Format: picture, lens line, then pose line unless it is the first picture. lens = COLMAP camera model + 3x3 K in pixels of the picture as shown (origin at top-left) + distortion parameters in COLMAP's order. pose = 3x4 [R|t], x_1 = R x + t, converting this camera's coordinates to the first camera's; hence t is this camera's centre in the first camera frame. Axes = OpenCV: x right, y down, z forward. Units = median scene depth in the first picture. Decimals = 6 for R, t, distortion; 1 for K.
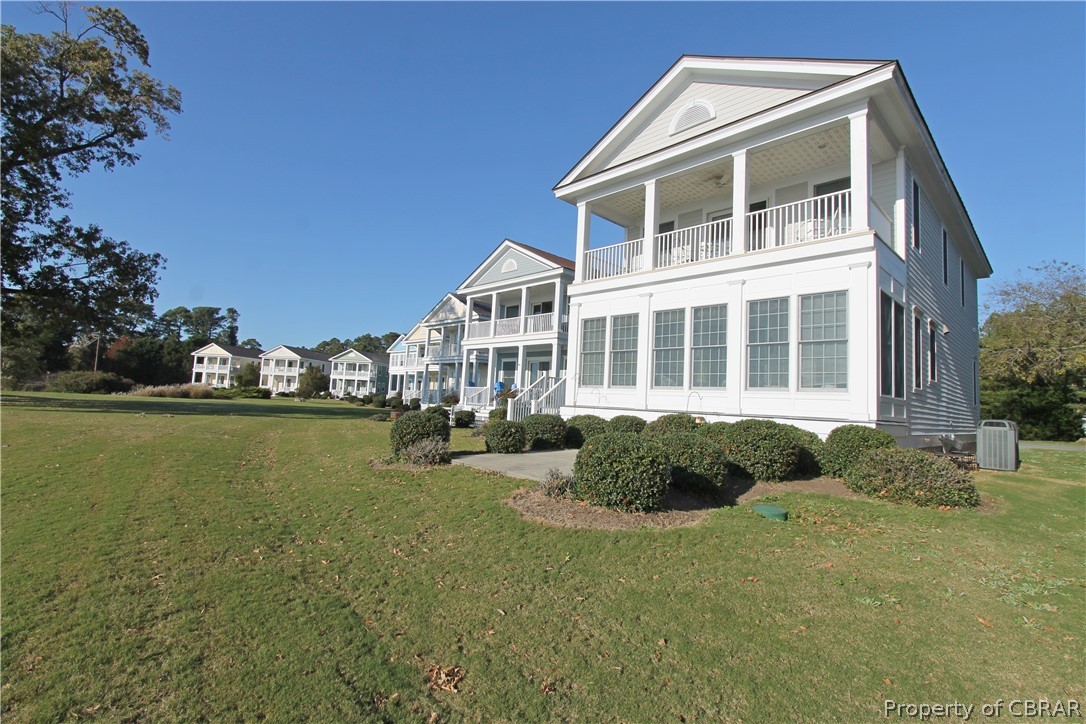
lens RADIAL K [[512.5, 0, 546.8], [0, 512.5, 358.2], [0, 0, 1]] dist [-0.014748, 0.000630]
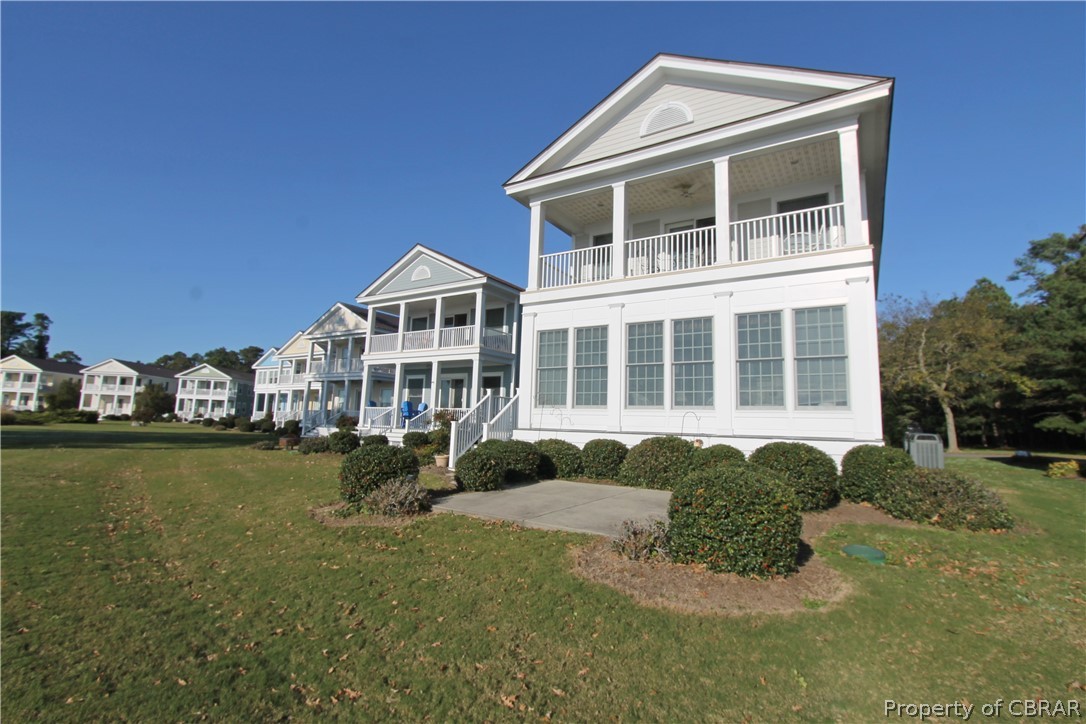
lens RADIAL K [[505.9, 0, 543.1], [0, 505.9, 359.6], [0, 0, 1]] dist [-0.019897, 0.000536]
pose [[0.970119, 0.012634, 0.242302, -0.134280], [-0.004435, 0.999400, -0.034355, 0.004023], [-0.242590, 0.032254, 0.969592, 0.144369]]
